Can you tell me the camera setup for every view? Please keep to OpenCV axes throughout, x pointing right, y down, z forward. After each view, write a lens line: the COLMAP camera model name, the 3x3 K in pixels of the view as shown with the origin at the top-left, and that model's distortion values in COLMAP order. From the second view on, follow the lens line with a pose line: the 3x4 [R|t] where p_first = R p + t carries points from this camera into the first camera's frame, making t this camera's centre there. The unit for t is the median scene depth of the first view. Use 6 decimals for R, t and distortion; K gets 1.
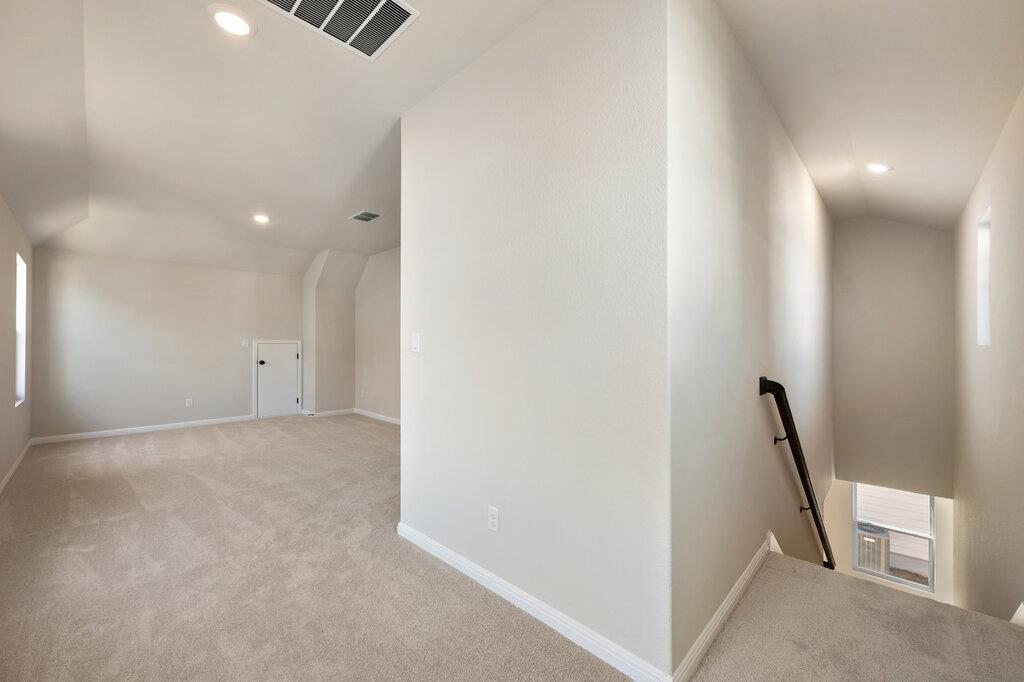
lens RADIAL K [[404.0, 0, 513.2], [0, 404.0, 340.4], [0, 0, 1]] dist [-0.009839, 0.000827]
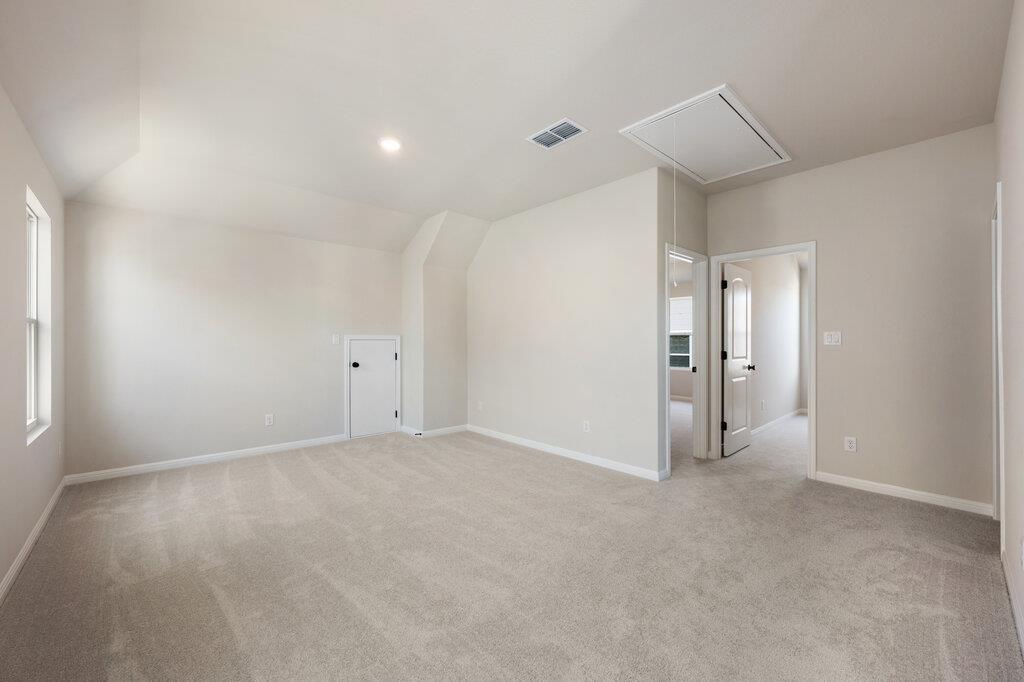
lens RADIAL K [[404.0, 0, 510.3], [0, 404.0, 343.8], [0, 0, 1]] dist [-0.009839, 0.000827]
pose [[0.997543, -0.000421, -0.070056, -0.317153], [0.001463, 0.999889, 0.014818, 0.005102], [0.070042, -0.014885, 0.997433, 0.298537]]
